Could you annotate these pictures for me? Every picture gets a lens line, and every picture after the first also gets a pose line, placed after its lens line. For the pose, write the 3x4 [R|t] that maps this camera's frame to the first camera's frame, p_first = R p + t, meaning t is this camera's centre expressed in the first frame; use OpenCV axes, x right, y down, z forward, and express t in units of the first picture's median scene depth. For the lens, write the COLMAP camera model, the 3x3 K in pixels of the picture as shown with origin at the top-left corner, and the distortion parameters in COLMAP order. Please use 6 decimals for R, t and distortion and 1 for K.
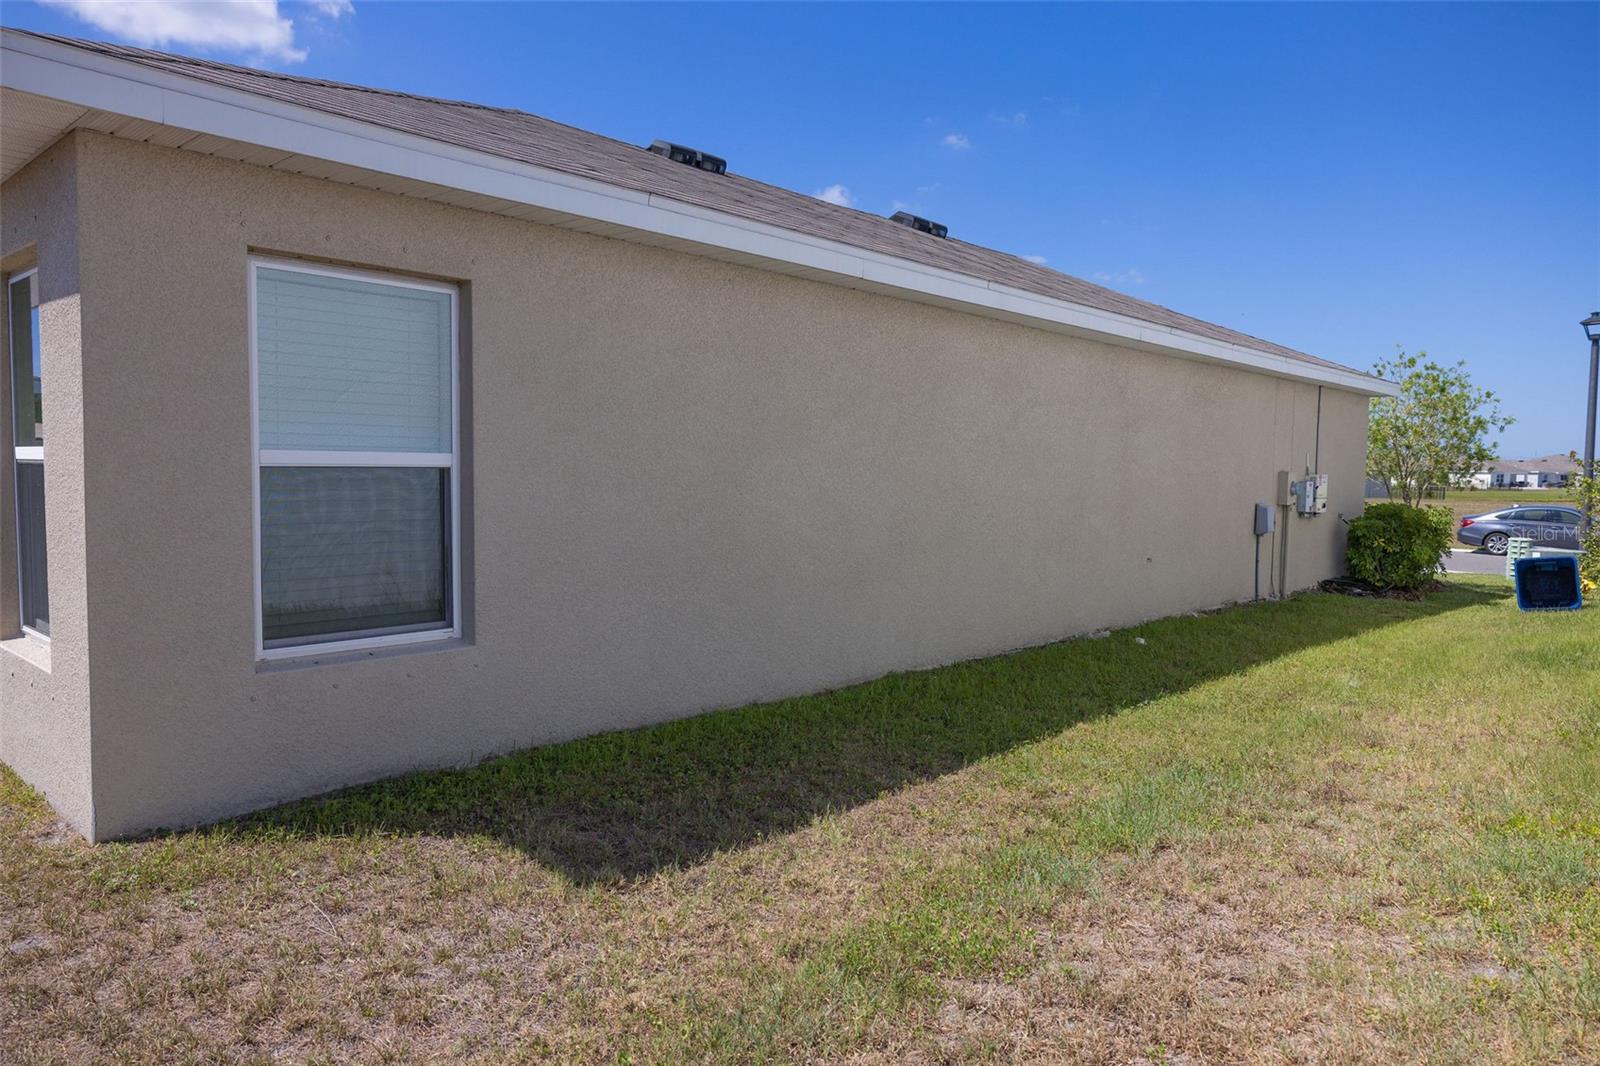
lens RADIAL K [[1068.6, 0, 804.8], [0, 1068.6, 532.2], [0, 0, 1]] dist [-0.003720, 0.007272]
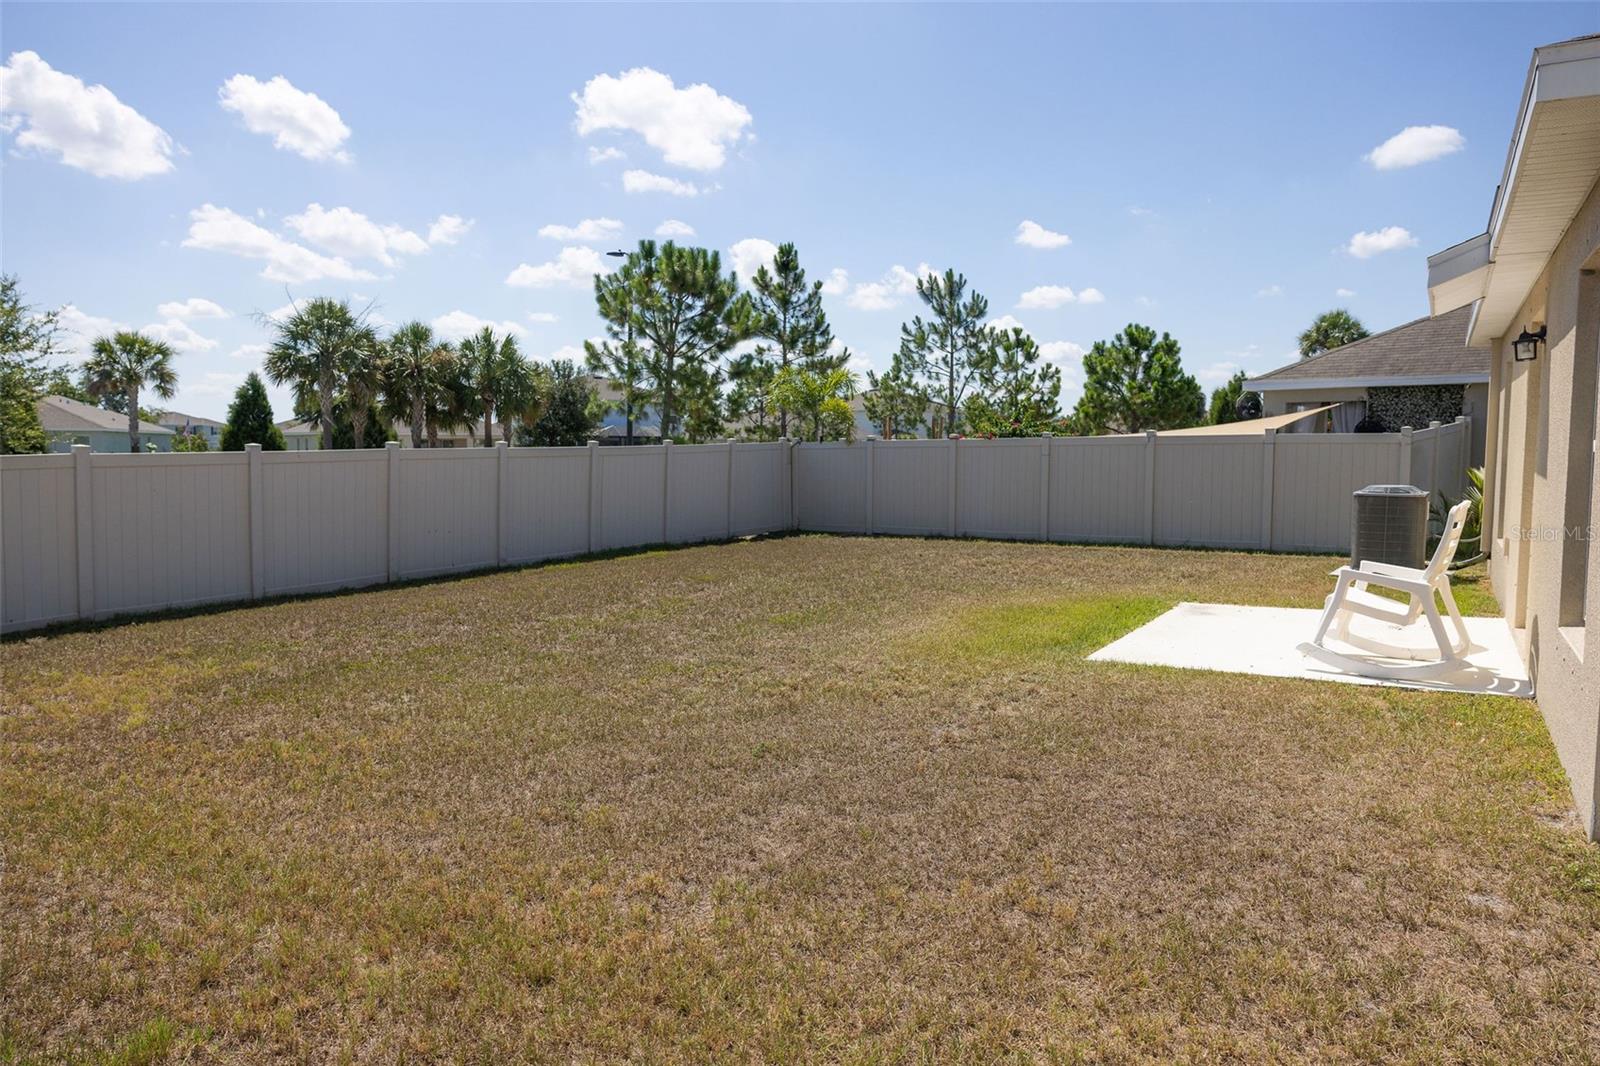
lens RADIAL K [[1068.6, 0, 802.9], [0, 1068.6, 538.6], [0, 0, 1]] dist [-0.003720, 0.007272]
pose [[0.208979, 0.074256, -0.975097, 0.125718], [-0.060731, 0.996174, 0.062845, -0.005796], [0.976032, 0.046086, 0.212689, 0.060838]]
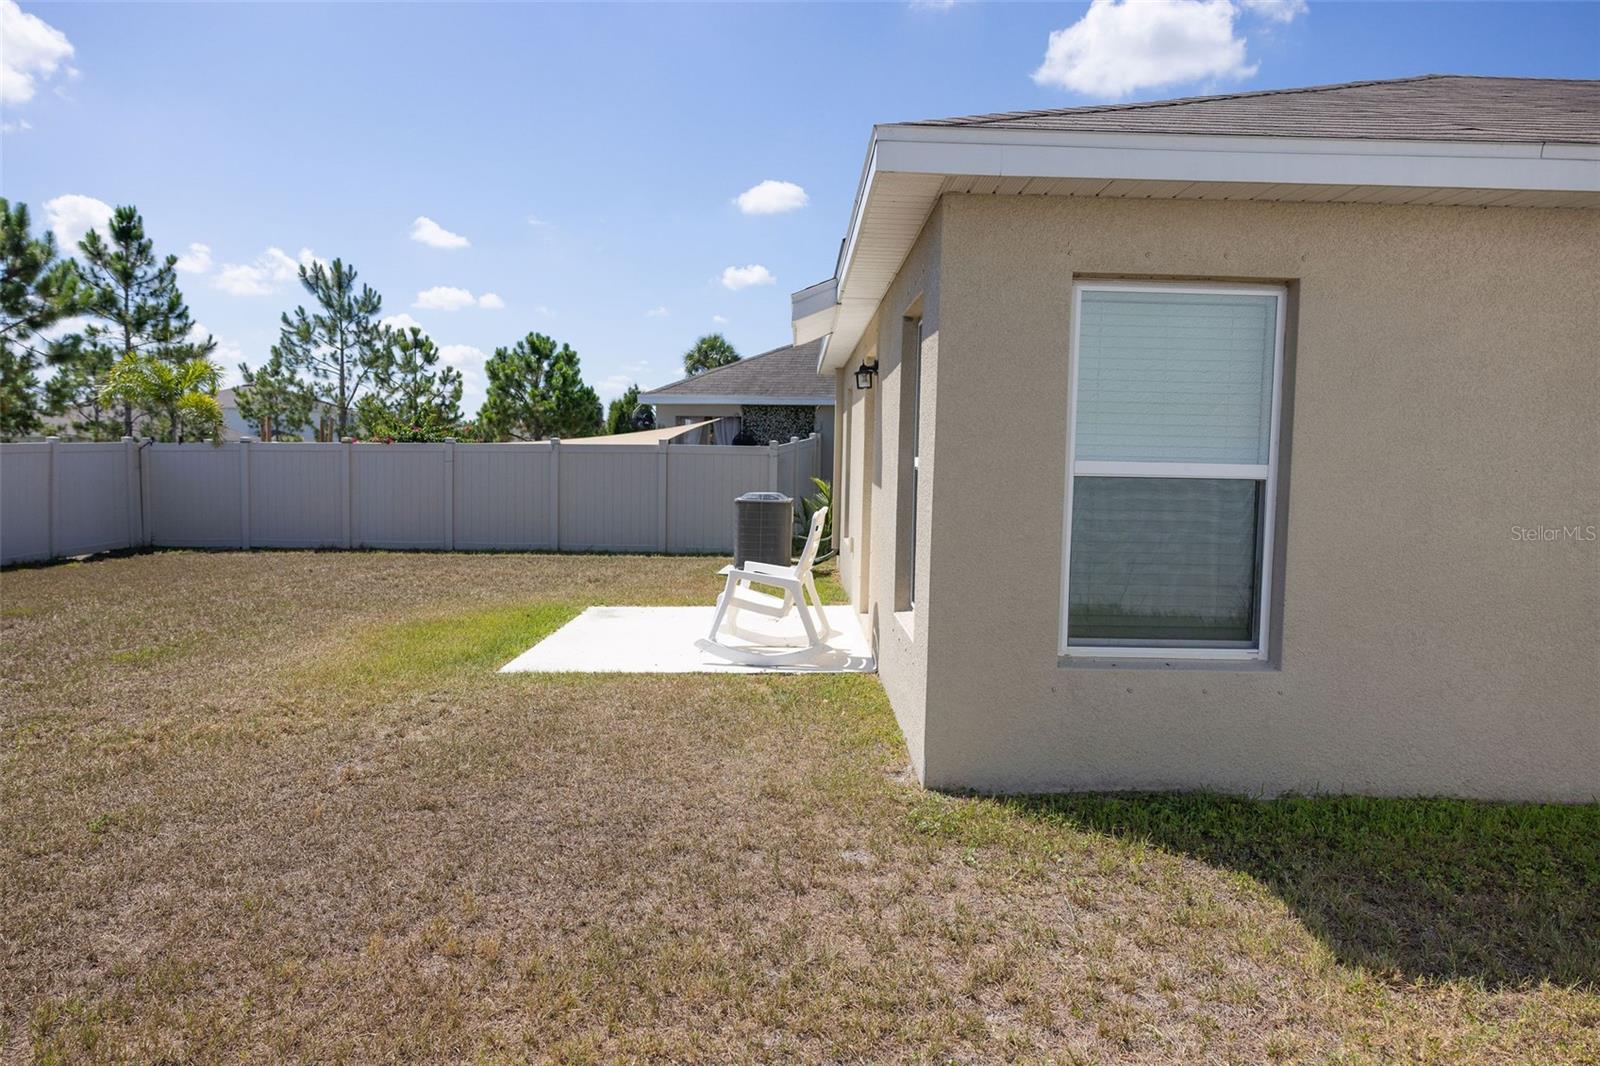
lens RADIAL K [[1068.6, 0, 801.9], [0, 1068.6, 532.3], [0, 0, 1]] dist [-0.003720, 0.007272]
pose [[0.683749, 0.053062, -0.727786, 0.096952], [-0.057639, 0.998164, 0.018623, -0.010185], [0.727438, 0.029215, 0.685552, 0.068336]]
